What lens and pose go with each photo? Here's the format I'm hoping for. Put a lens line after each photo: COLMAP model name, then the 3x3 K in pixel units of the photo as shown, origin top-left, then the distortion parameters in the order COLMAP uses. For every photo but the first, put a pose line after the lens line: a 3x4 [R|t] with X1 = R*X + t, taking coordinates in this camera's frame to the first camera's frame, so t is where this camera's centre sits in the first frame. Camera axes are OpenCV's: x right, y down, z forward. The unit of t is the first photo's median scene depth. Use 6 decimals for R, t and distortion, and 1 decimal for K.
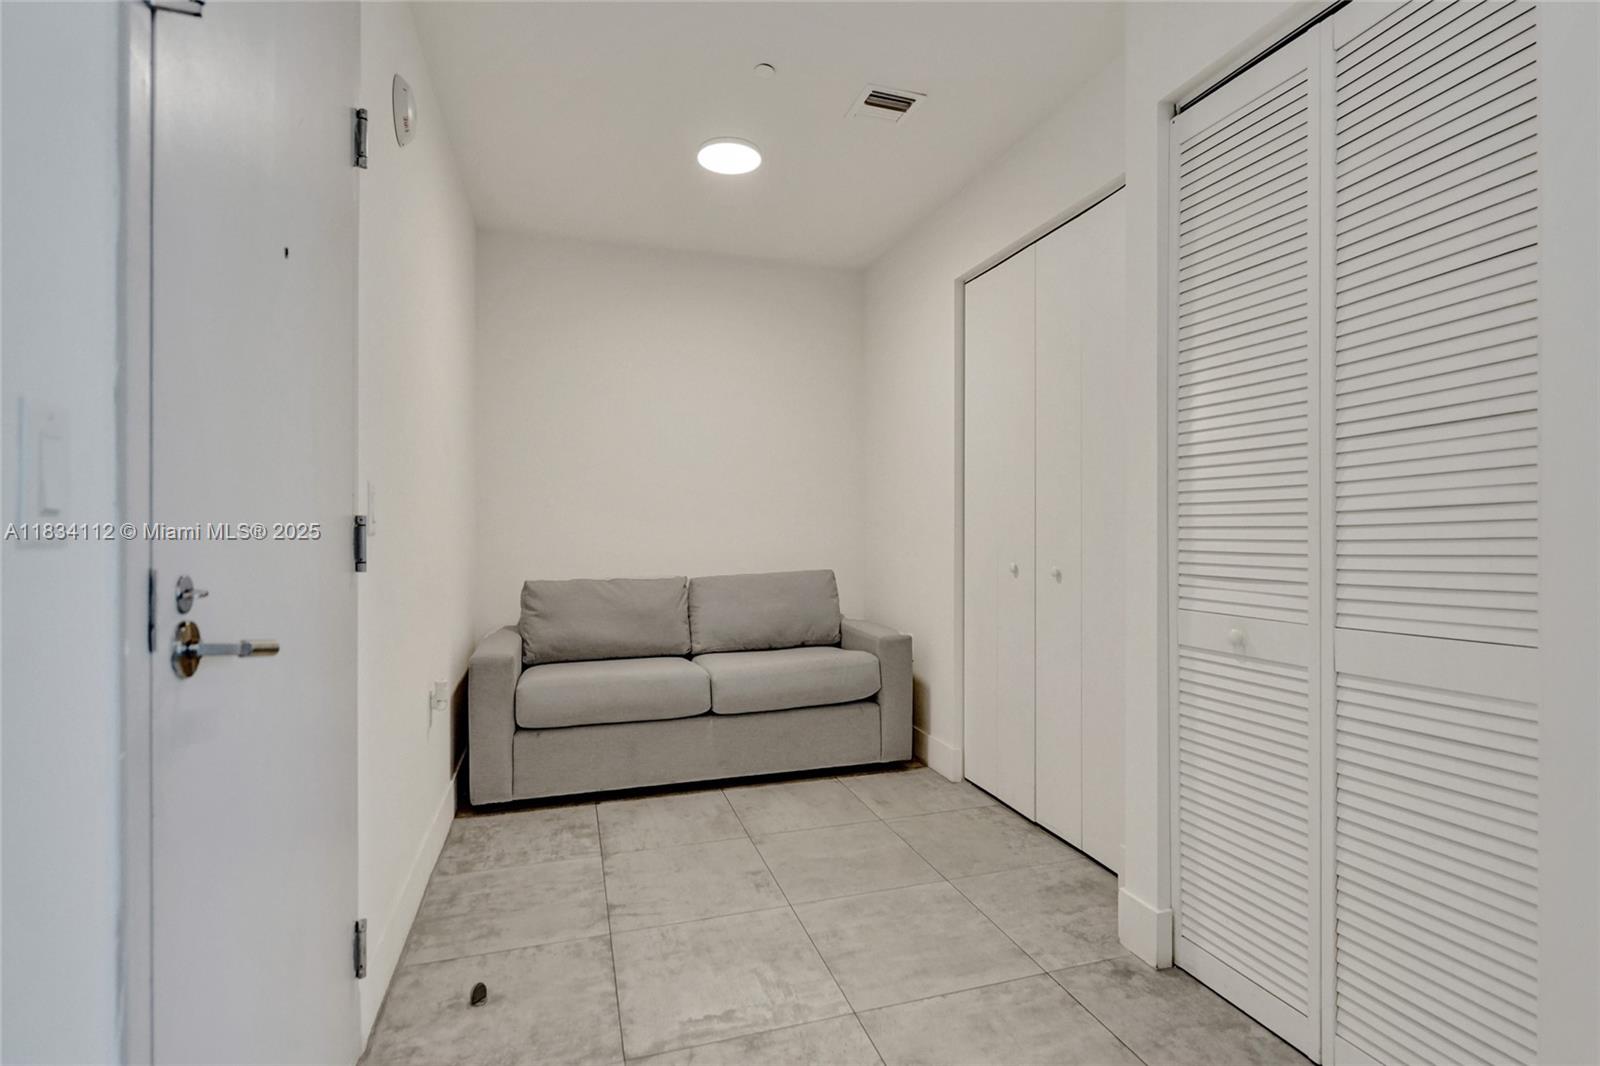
lens RADIAL K [[739.5, 0, 794.1], [0, 739.5, 530.8], [0, 0, 1]] dist [-0.001810, 0.003683]
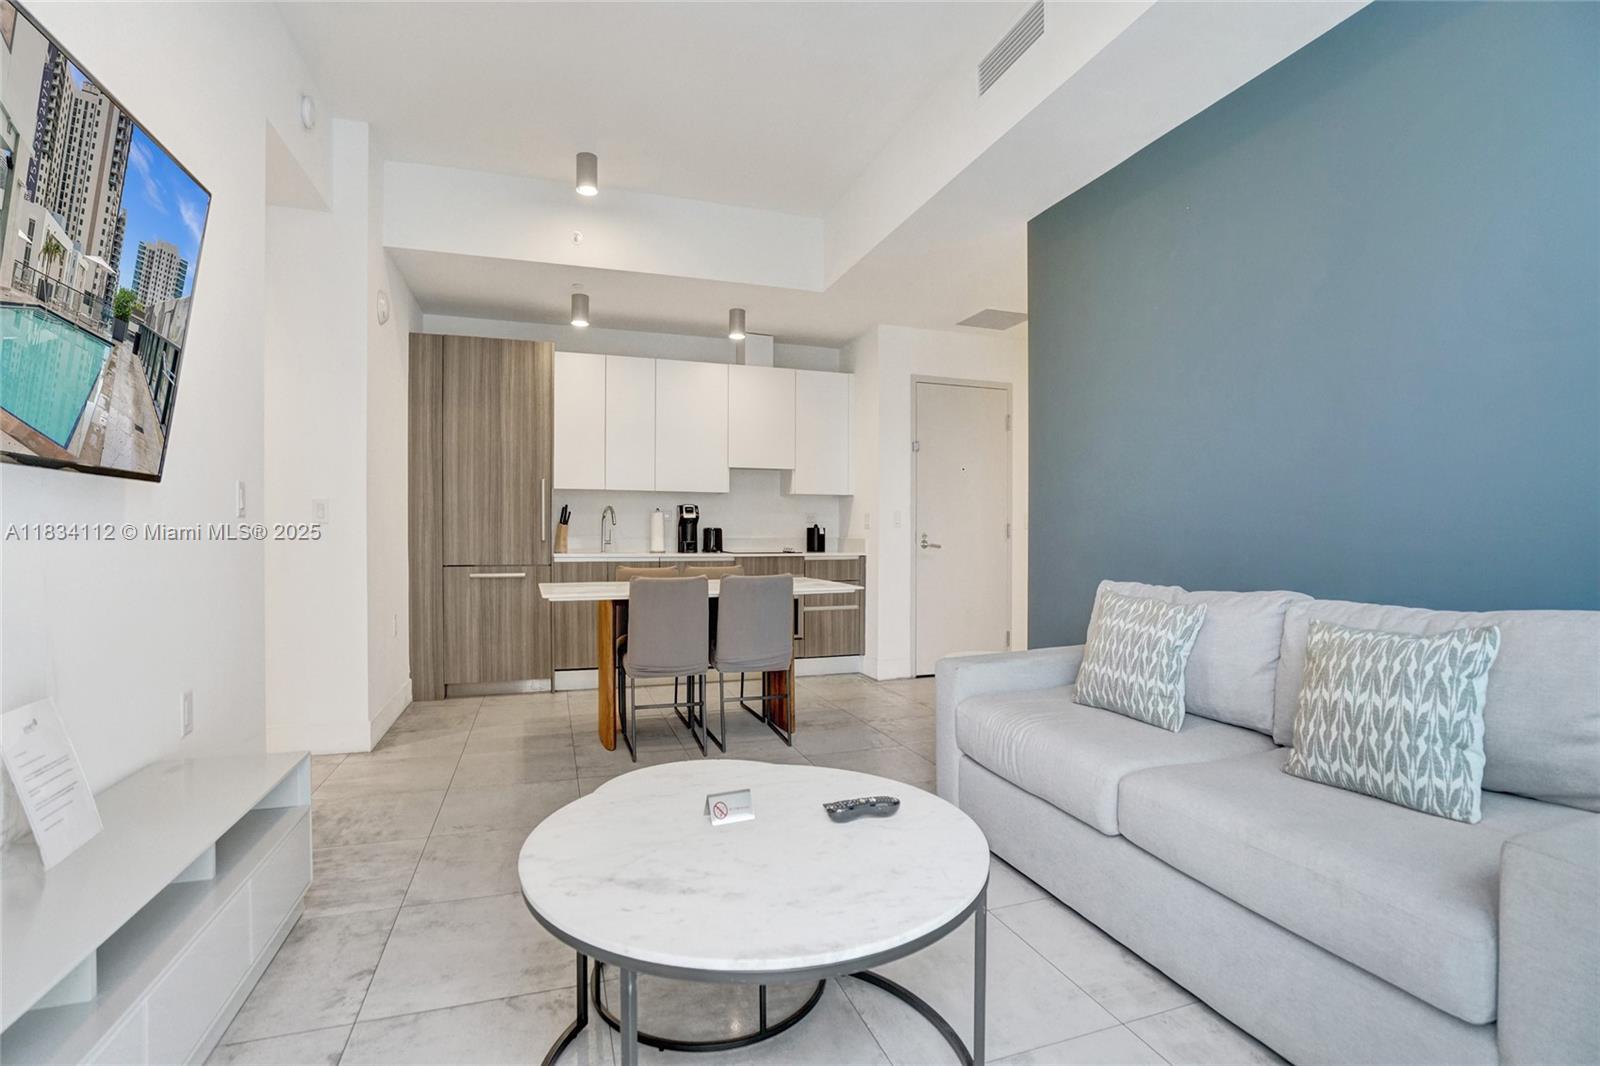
lens RADIAL K [[739.5, 0, 783.8], [0, 739.5, 533.9], [0, 0, 1]] dist [-0.001810, 0.003683]
pose [[0.009445, -0.000640, -0.999955, 1.573051], [-0.005339, 0.999986, -0.000690, 0.022557], [0.999941, 0.005345, 0.009441, -0.082672]]
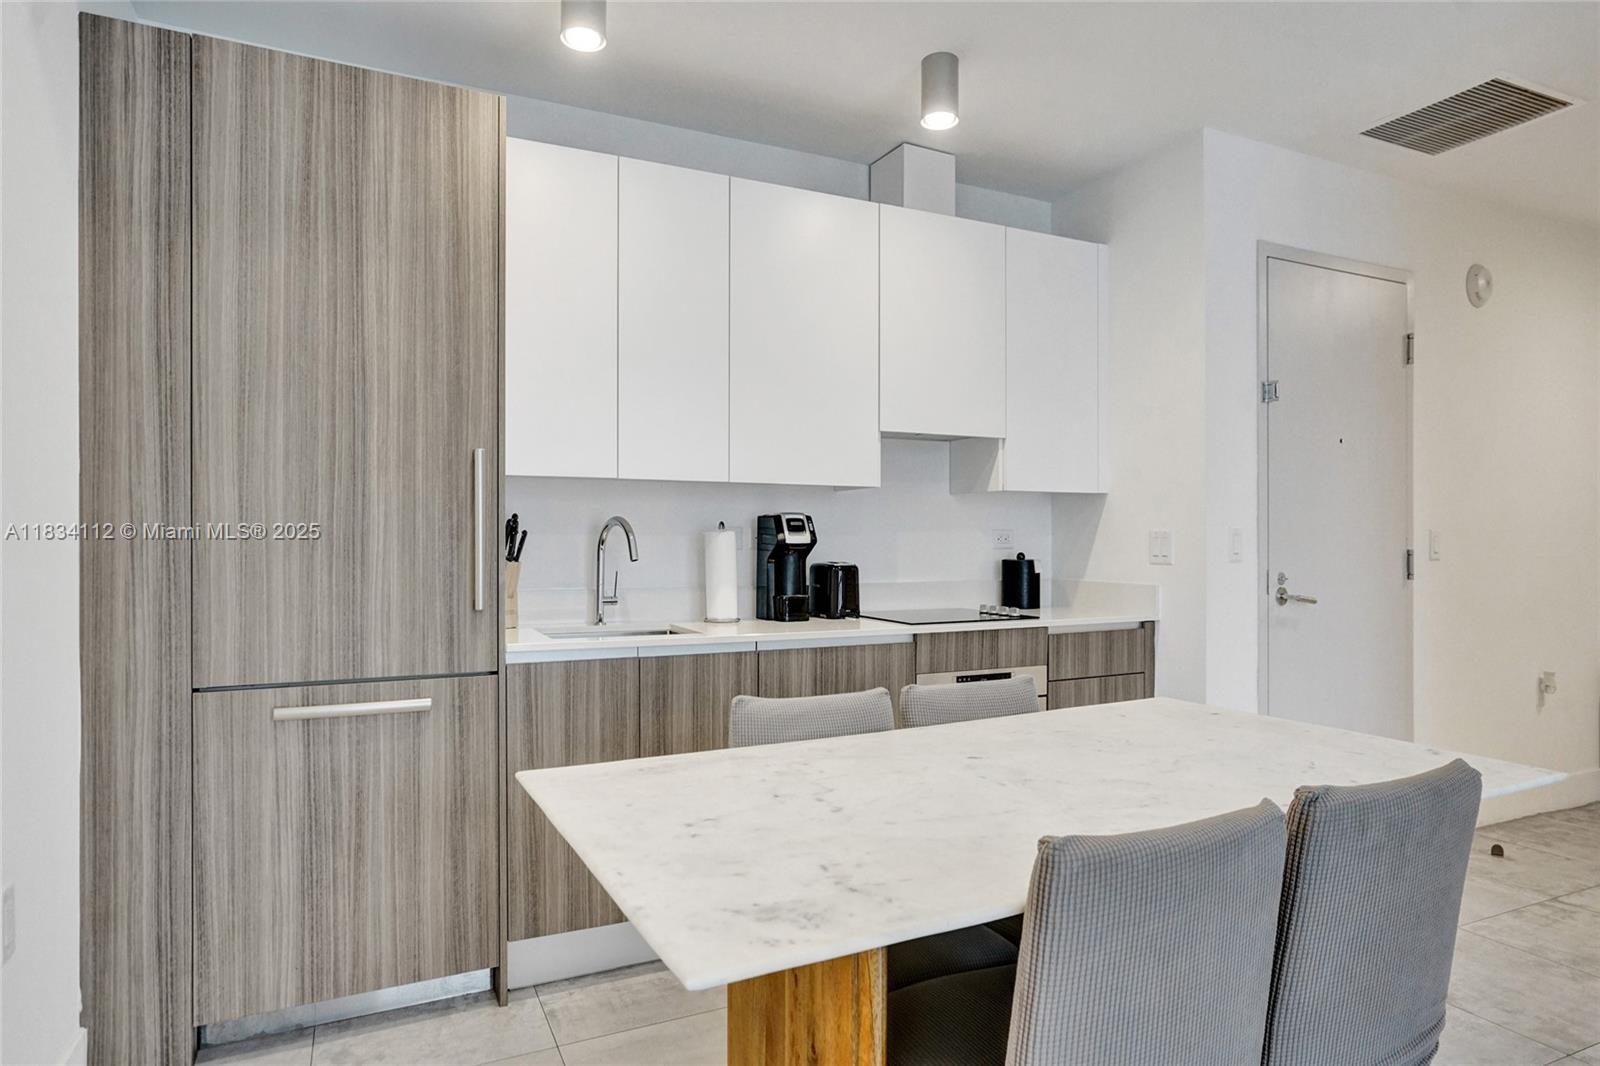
lens RADIAL K [[916.0, 0, 800.6], [0, 916.0, 536.0], [0, 0, 1]] dist [0.008292, 0.004755]
pose [[0.131702, -0.009286, -0.991246, 0.762292], [-0.001751, 0.999952, -0.009600, -0.014766], [0.991288, 0.003000, 0.131679, -0.421426]]
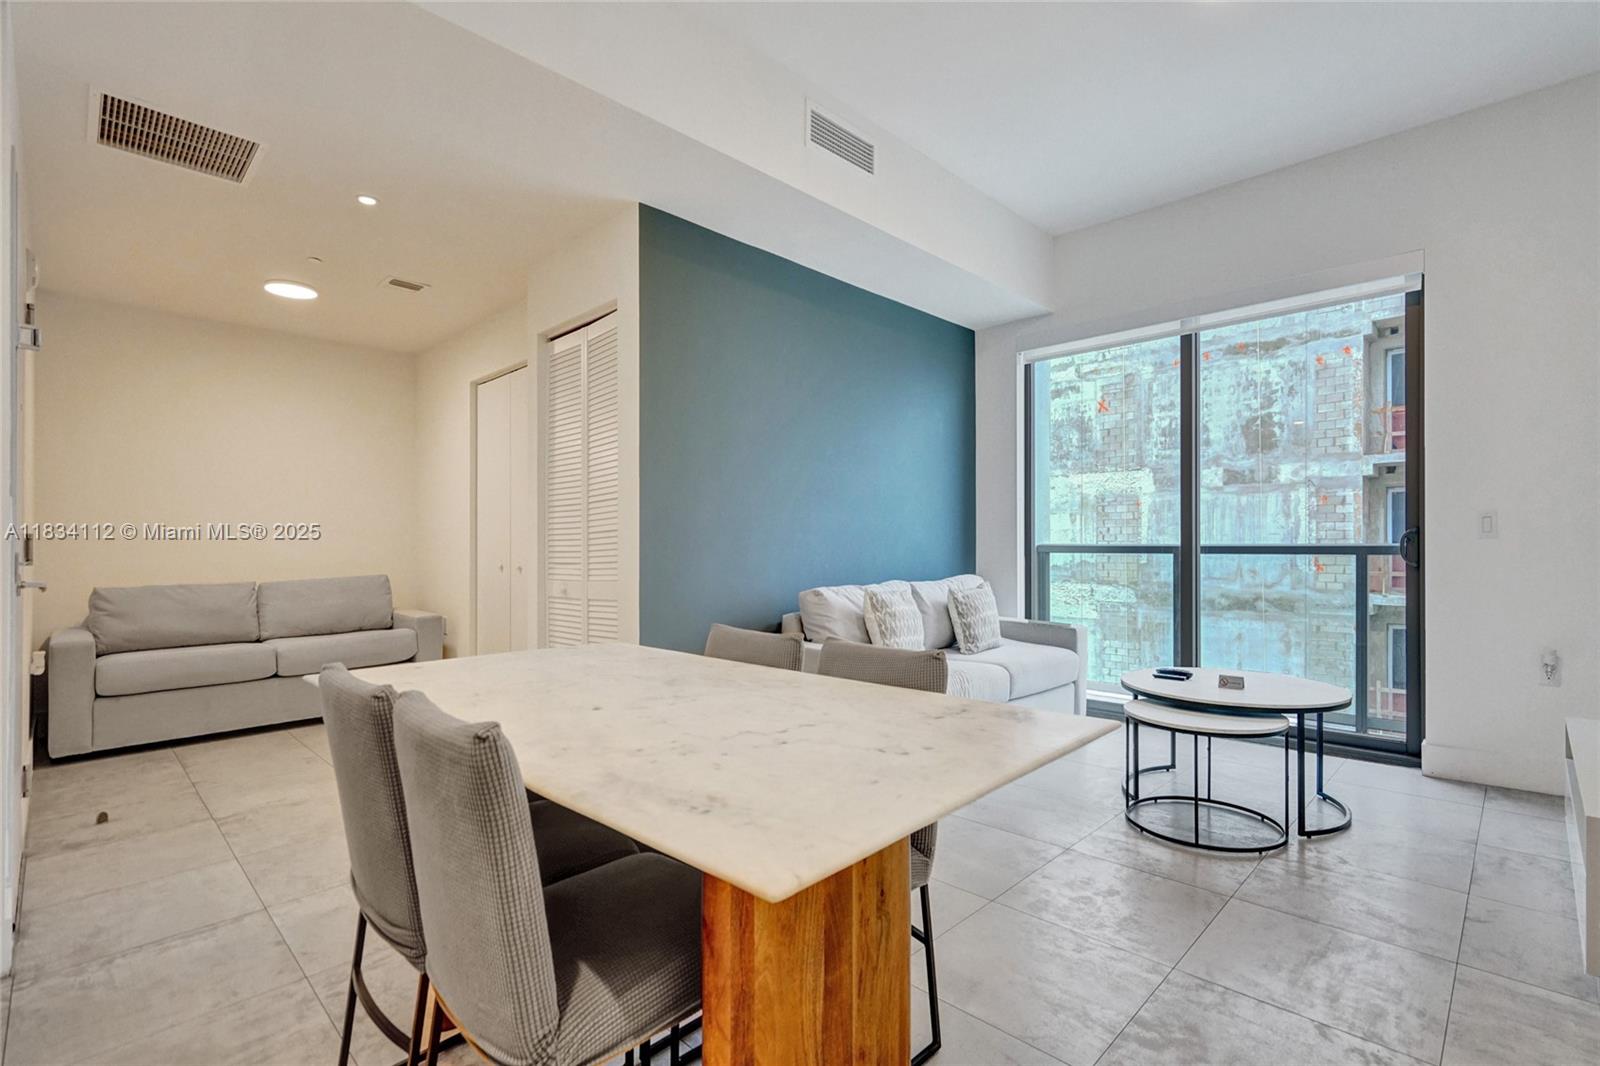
lens RADIAL K [[739.5, 0, 804.6], [0, 739.5, 538.4], [0, 0, 1]] dist [-0.001810, 0.003683]
pose [[0.880240, -0.003097, 0.474518, 0.104091], [0.011118, 0.999839, -0.014099, 0.017156], [-0.474398, 0.017686, 0.880133, -0.716632]]
